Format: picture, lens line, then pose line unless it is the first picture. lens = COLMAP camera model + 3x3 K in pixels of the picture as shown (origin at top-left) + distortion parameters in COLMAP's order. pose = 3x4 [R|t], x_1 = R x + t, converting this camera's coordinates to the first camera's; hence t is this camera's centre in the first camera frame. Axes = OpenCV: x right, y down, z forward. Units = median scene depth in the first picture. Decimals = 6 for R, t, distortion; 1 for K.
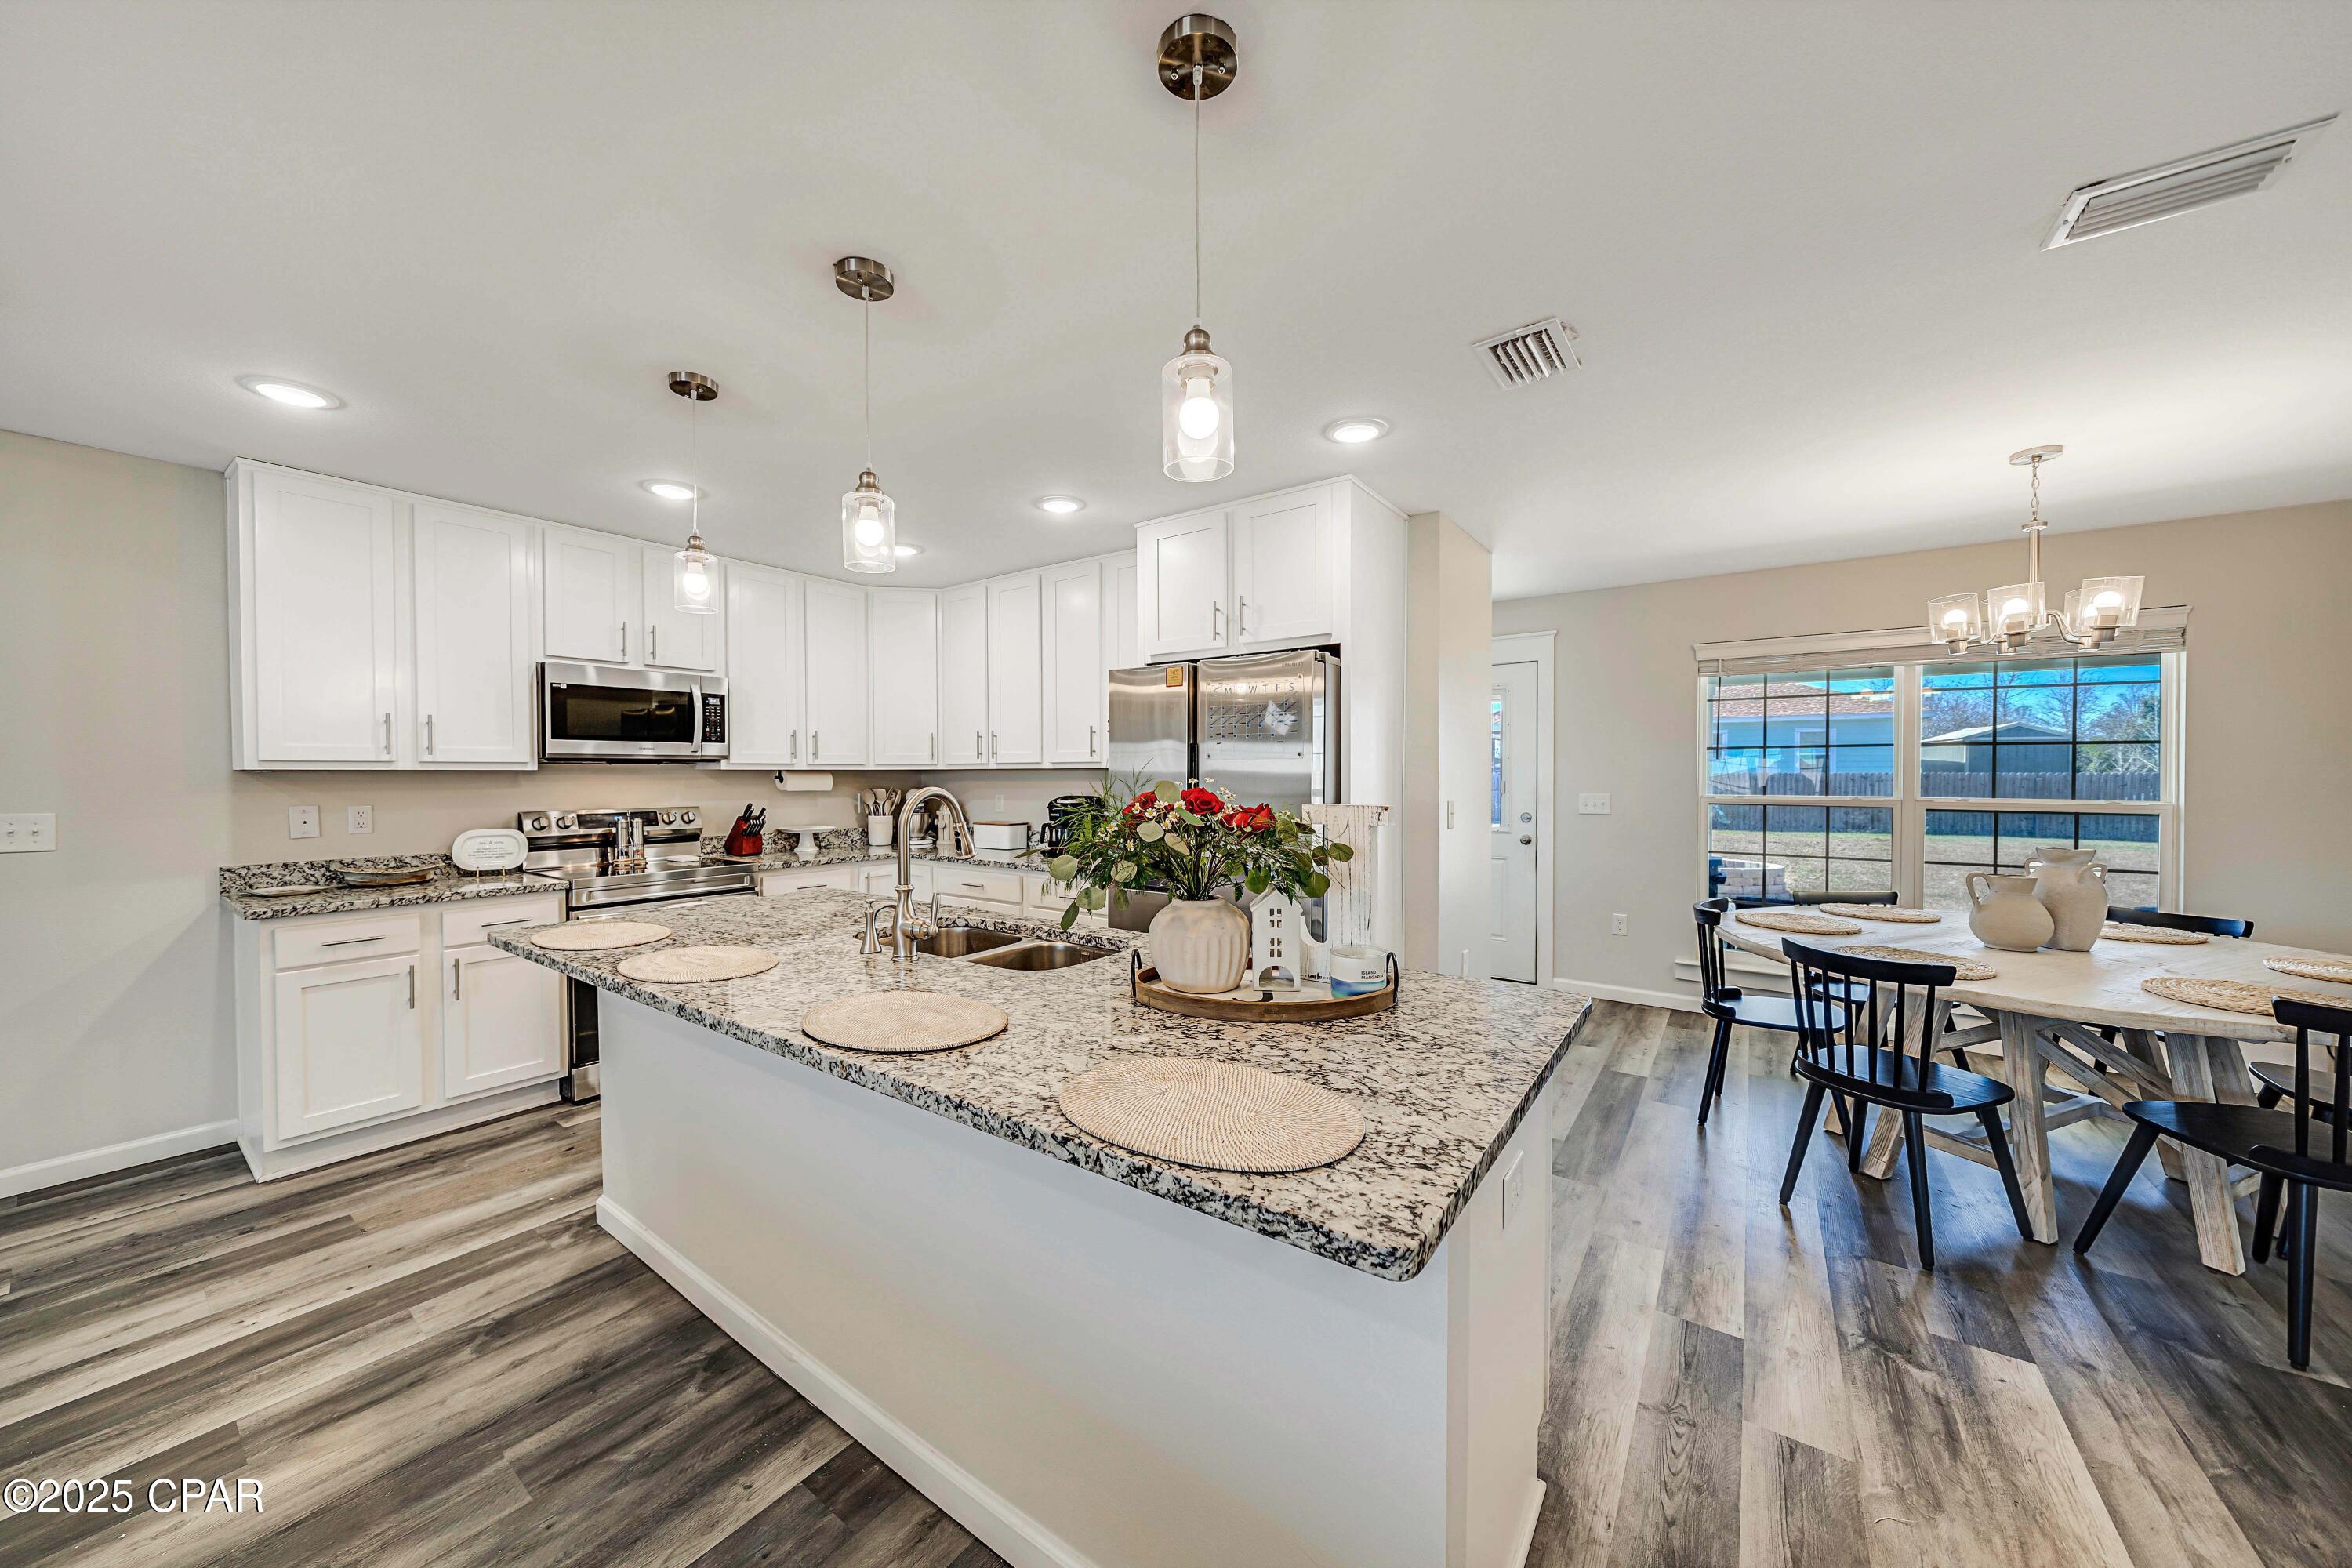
lens RADIAL K [[813.2, 0, 1165.6], [0, 813.2, 782.4], [0, 0, 1]] dist [-0.008124, 0.000953]
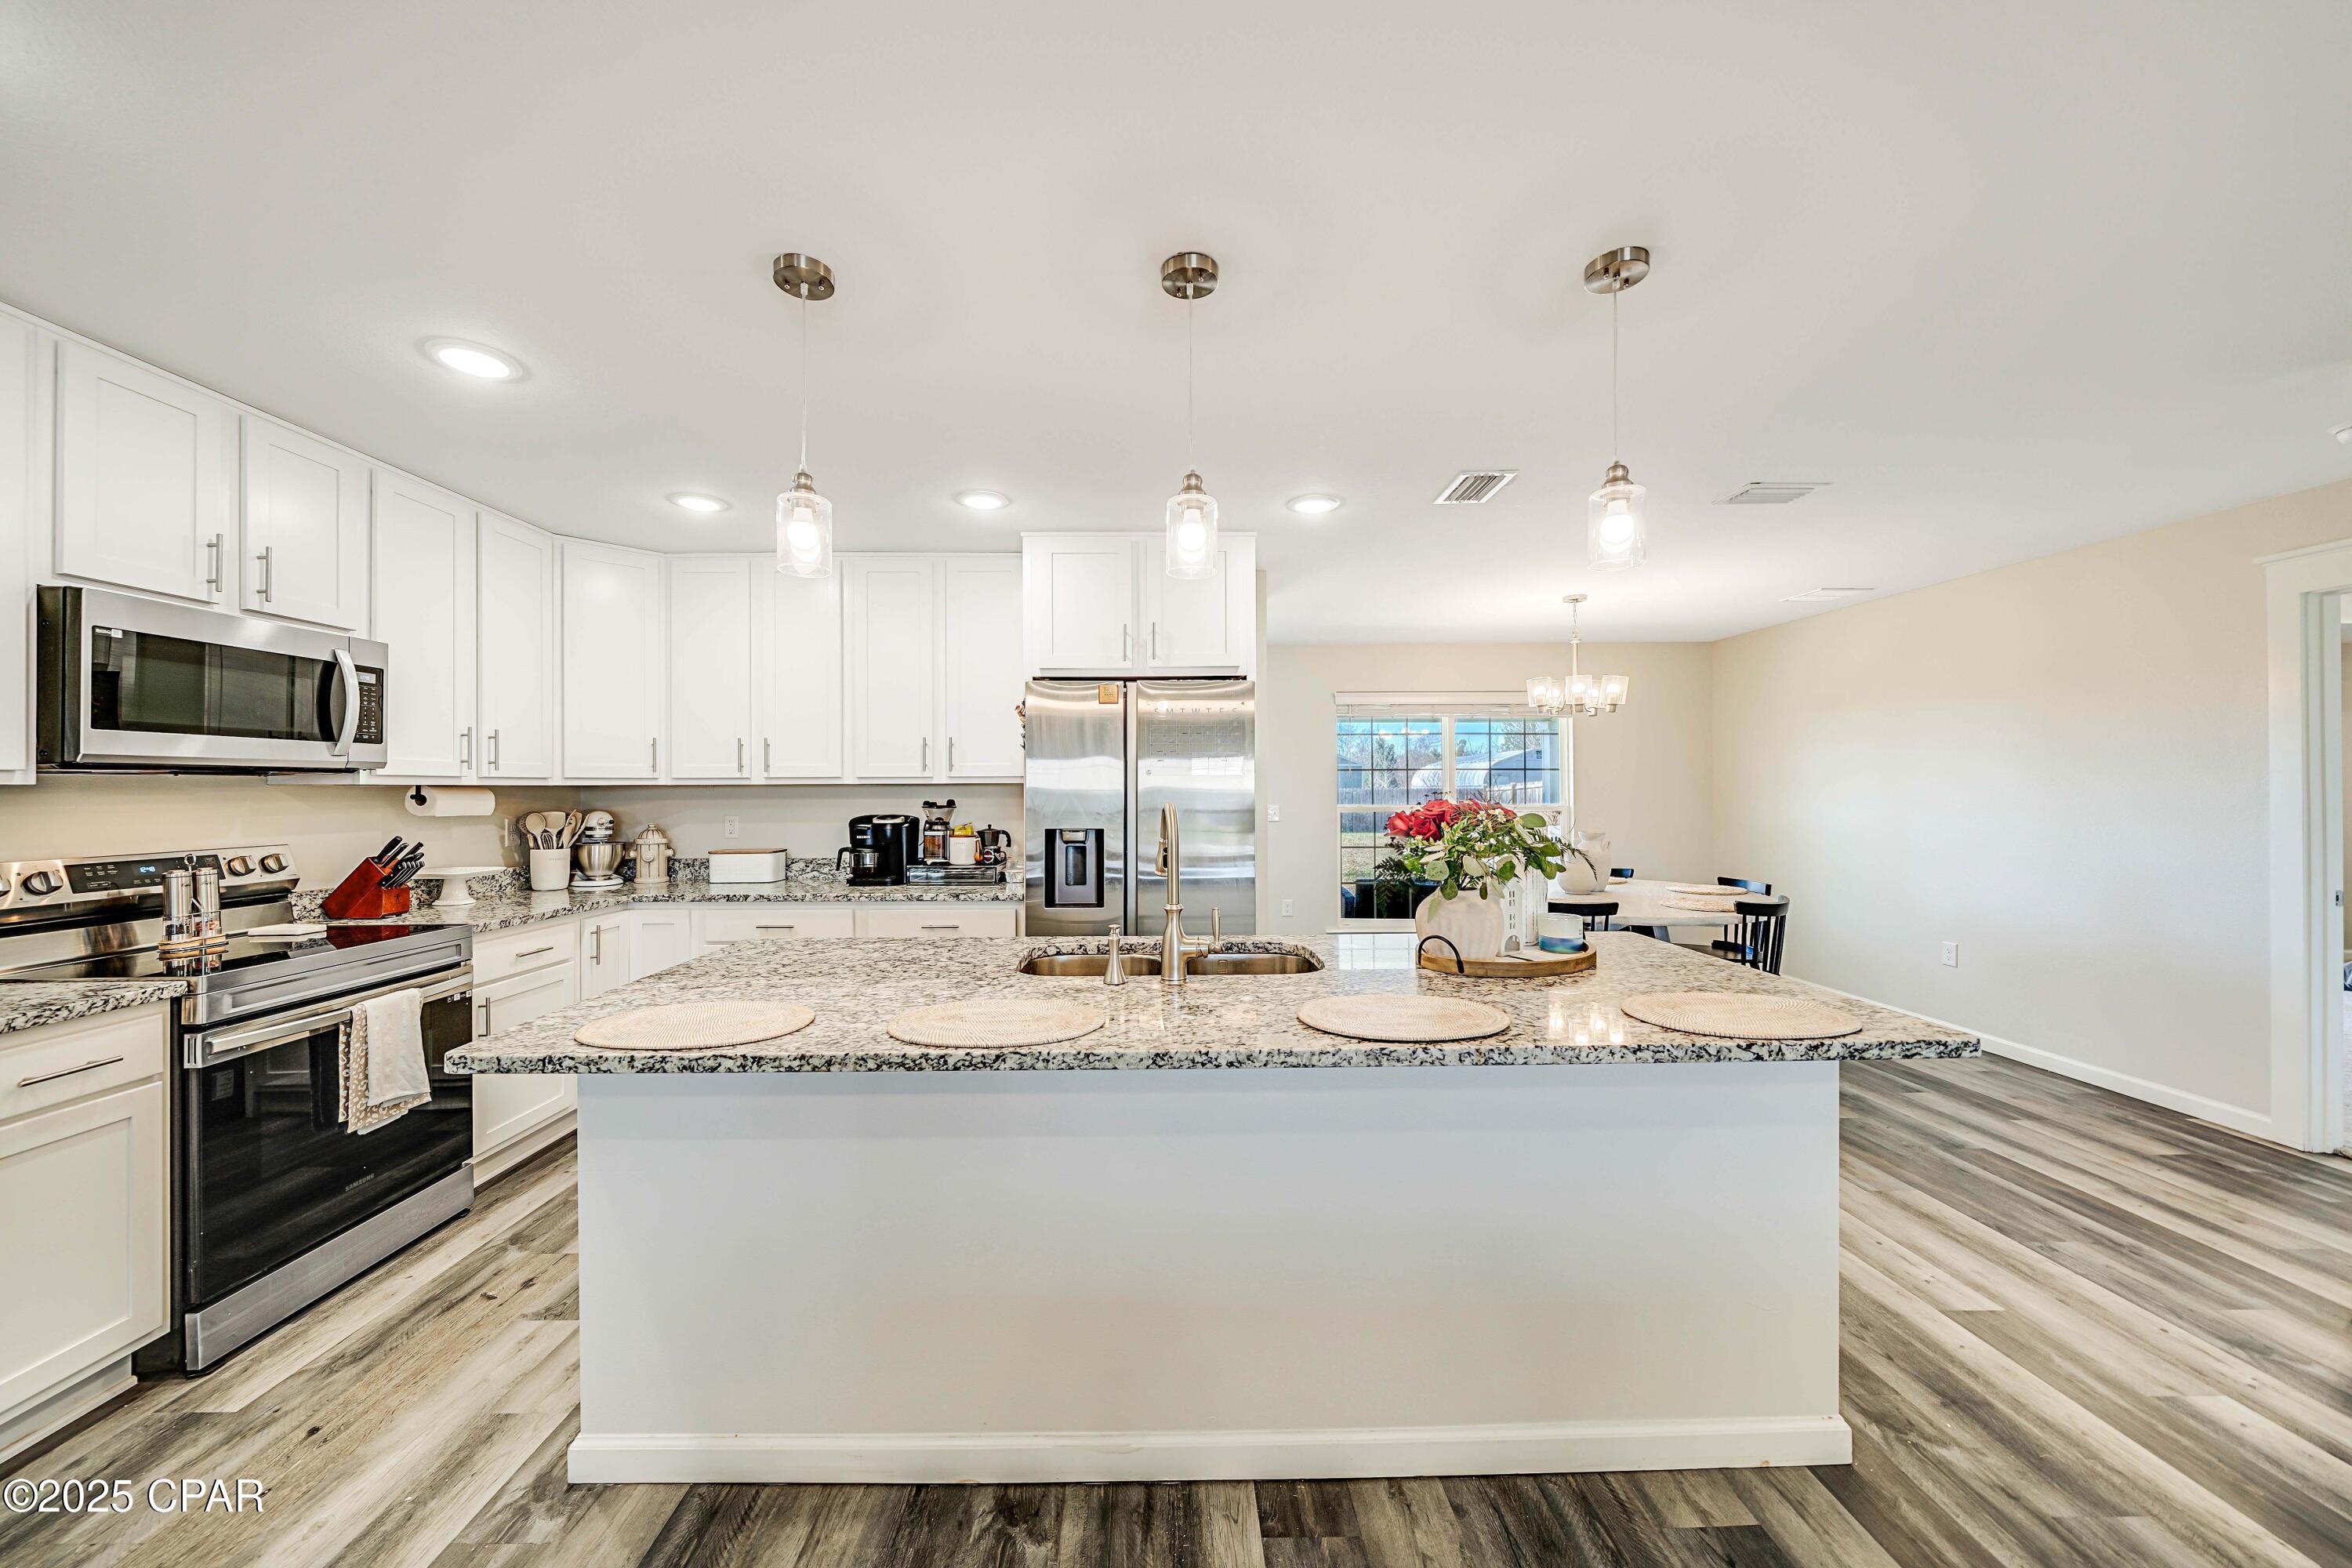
lens RADIAL K [[813.2, 0, 1159.7], [0, 813.2, 782.9], [0, 0, 1]] dist [-0.008124, 0.000953]
pose [[0.803826, 0.002726, 0.594858, -0.495701], [0.009712, 0.999796, -0.017705, 0.000211], [-0.594785, 0.020009, 0.803636, 0.131904]]
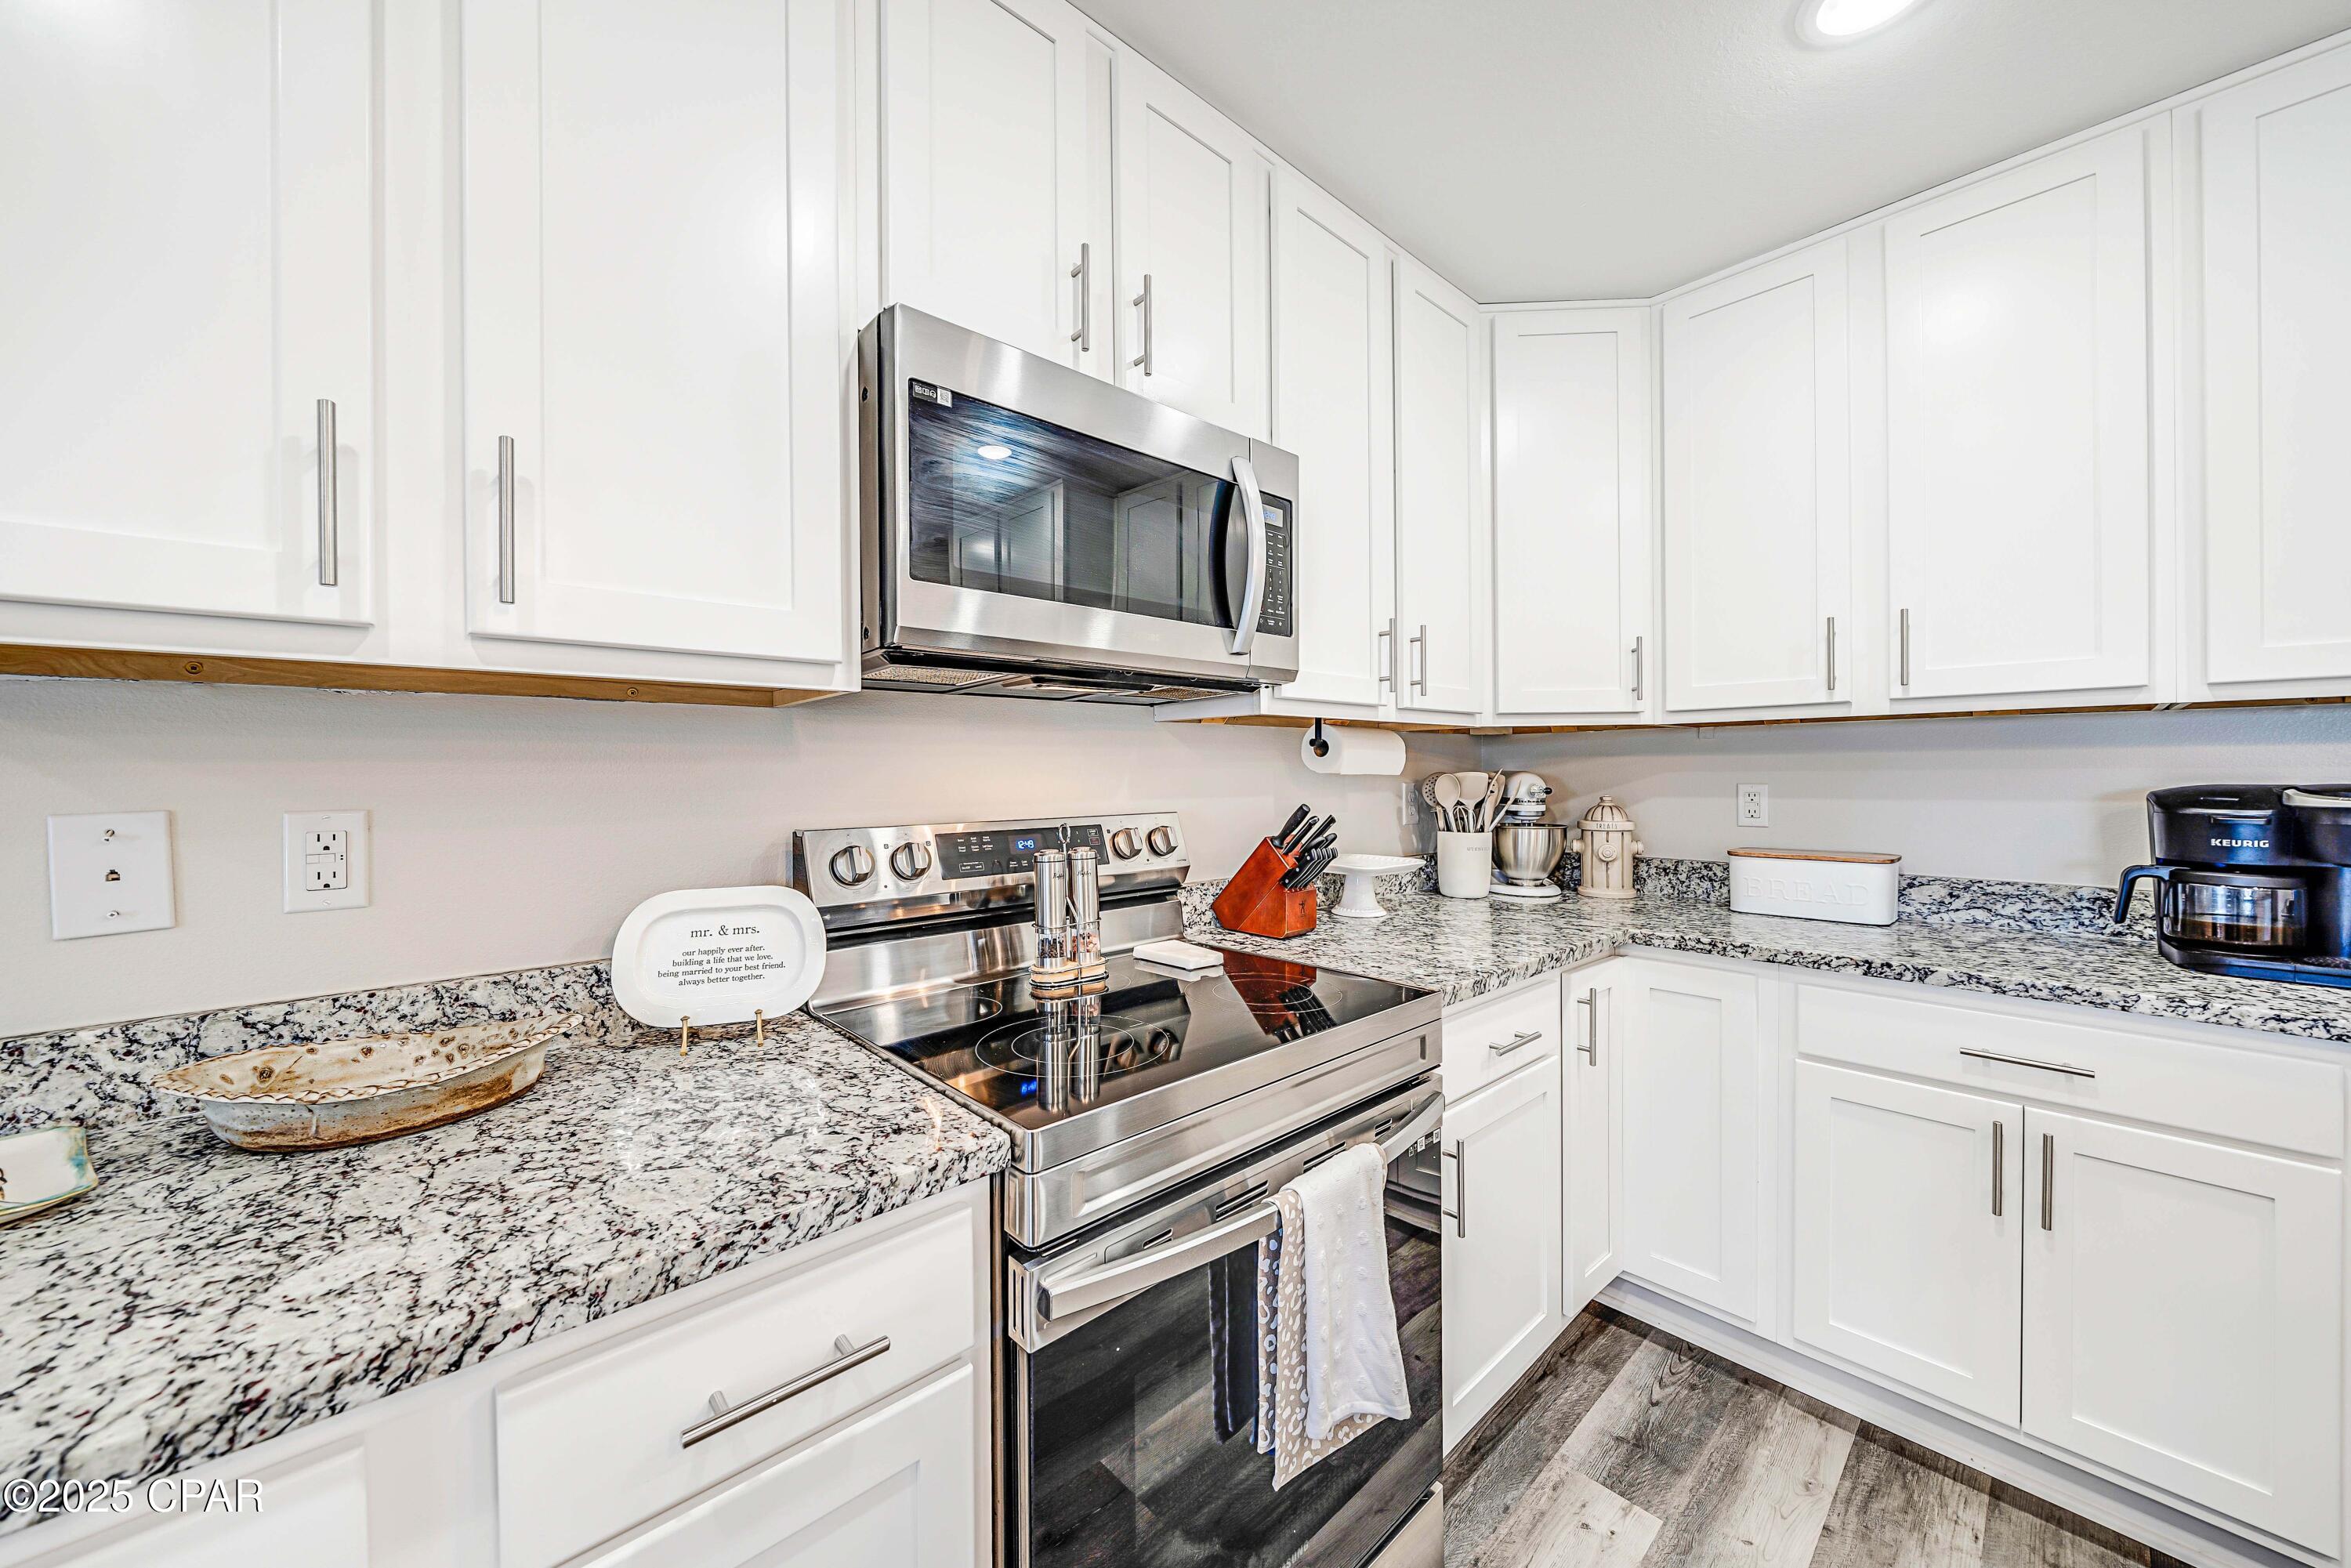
lens RADIAL K [[812.9, 0, 1157.1], [0, 812.9, 769.8], [0, 0, 1]] dist [-0.008124, 0.000953]
pose [[0.977085, -0.004417, -0.212803, -0.608232], [0.001430, 0.999898, -0.014191, 0.017804], [0.212844, 0.013562, 0.976992, 0.735336]]
